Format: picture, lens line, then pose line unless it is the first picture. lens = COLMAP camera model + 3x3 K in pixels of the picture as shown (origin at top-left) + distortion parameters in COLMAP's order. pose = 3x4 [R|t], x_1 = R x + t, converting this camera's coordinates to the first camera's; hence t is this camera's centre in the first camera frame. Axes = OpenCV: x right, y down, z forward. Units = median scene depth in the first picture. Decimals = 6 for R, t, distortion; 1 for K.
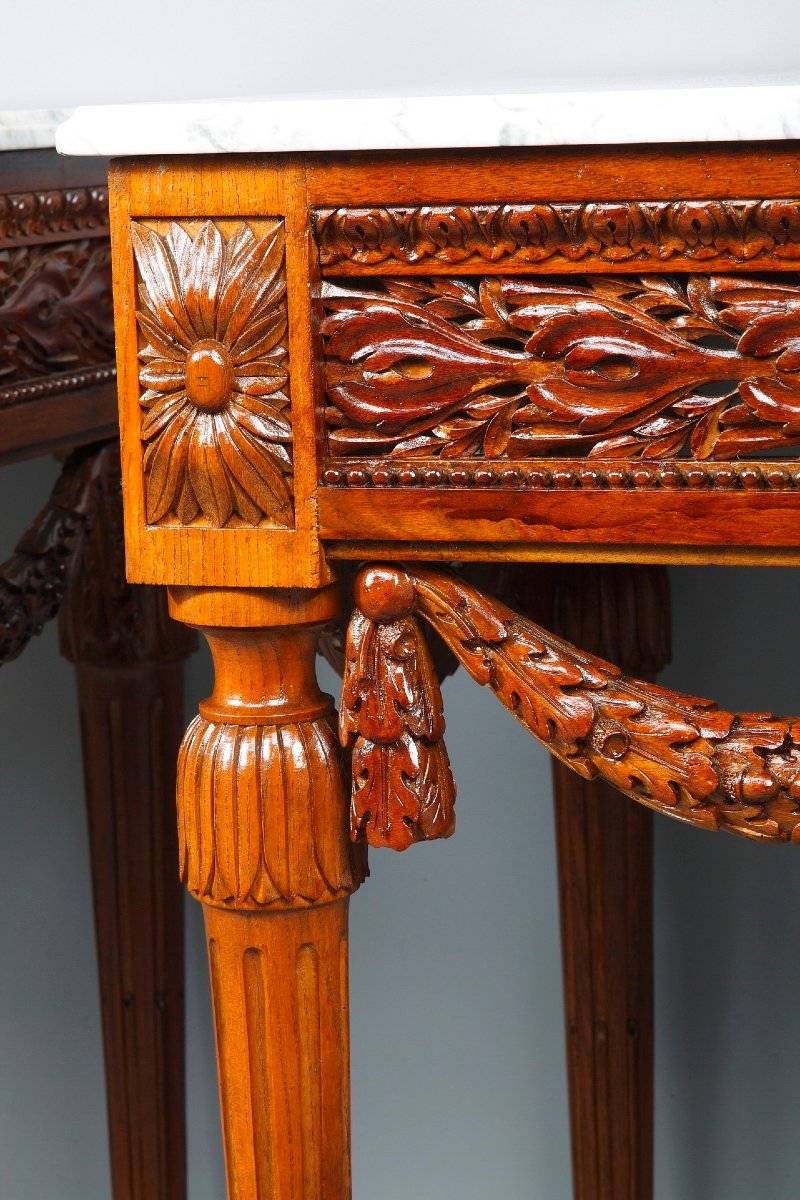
lens RADIAL K [[3287.4, 0, 363.2], [0, 3287.4, 612.5], [0, 0, 1]] dist [0.013845, 0.000000]
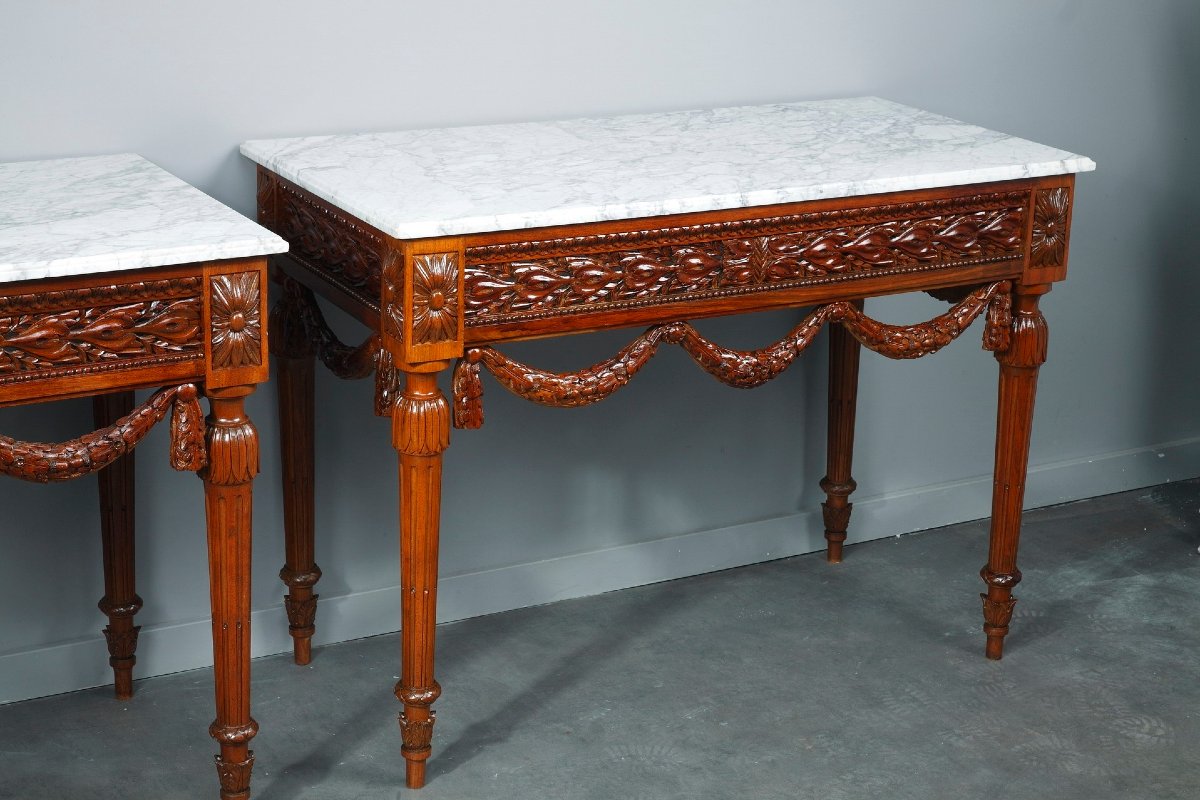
lens RADIAL K [[2316.4, 0, 596.6], [0, 2316.4, 388.5], [0, 0, 1]] dist [0.027329, 0.000000]
pose [[0.659148, -0.167839, 0.733044, -1.685748], [0.073138, 0.984462, 0.159639, -0.347982], [-0.748448, -0.051612, 0.661182, -0.685513]]
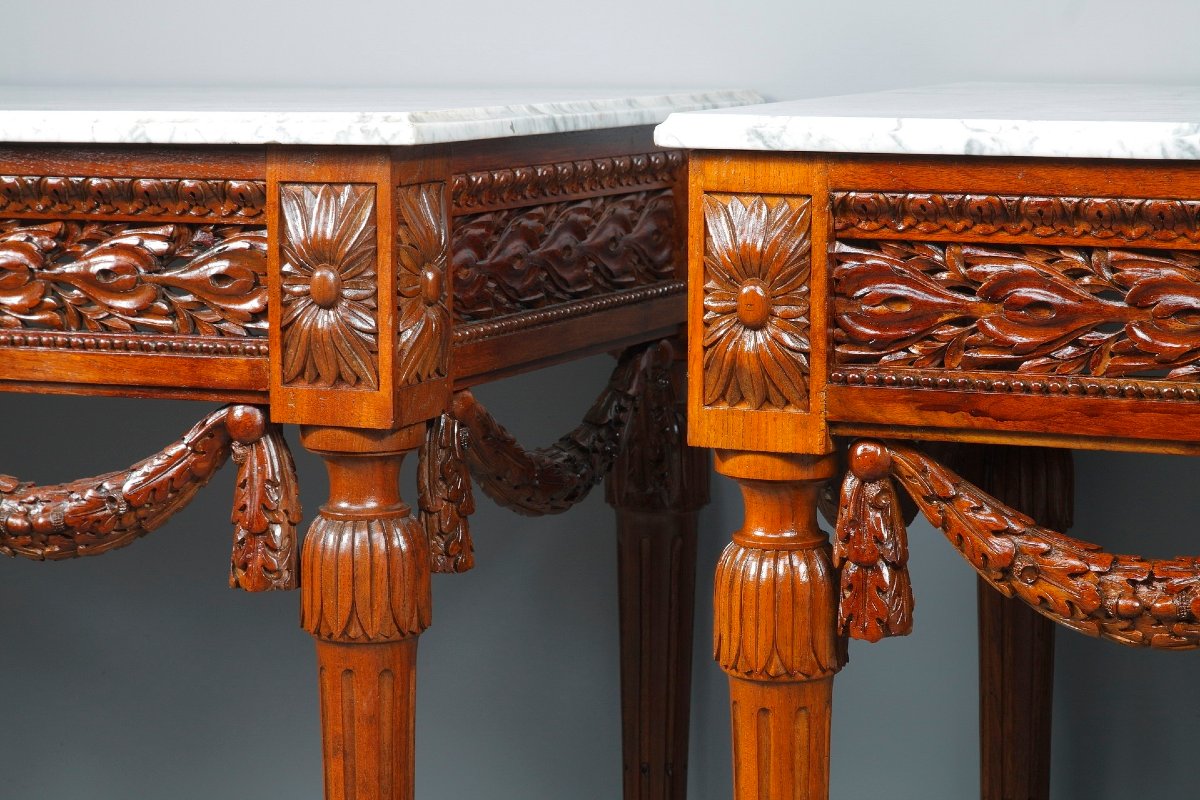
lens RADIAL K [[3034.4, 0, 582.7], [0, 3034.4, 368.4], [0, 0, 1]] dist [0.008422, 0.000000]
pose [[0.996679, 0.041619, -0.069997, -0.027446], [-0.044447, 0.998236, -0.039352, 0.011690], [0.068235, 0.042332, 0.996771, -0.324367]]
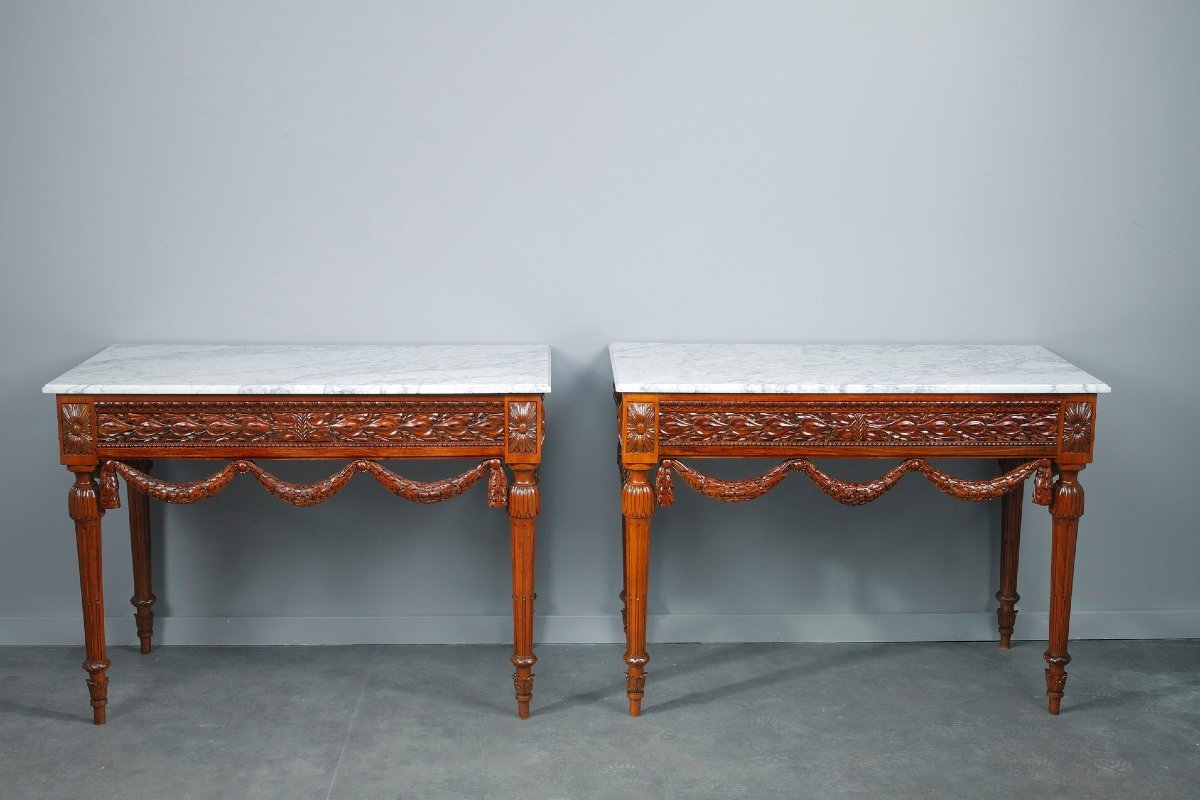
lens RADIAL K [[1659.5, 0, 607.8], [0, 1659.5, 394.6], [0, 0, 1]] dist [0.058423, 0.000000]
pose [[0.929066, -0.025113, 0.369061, -1.210935], [0.018206, 0.999588, 0.022187, -0.201153], [-0.369466, -0.013894, 0.929140, -1.769953]]
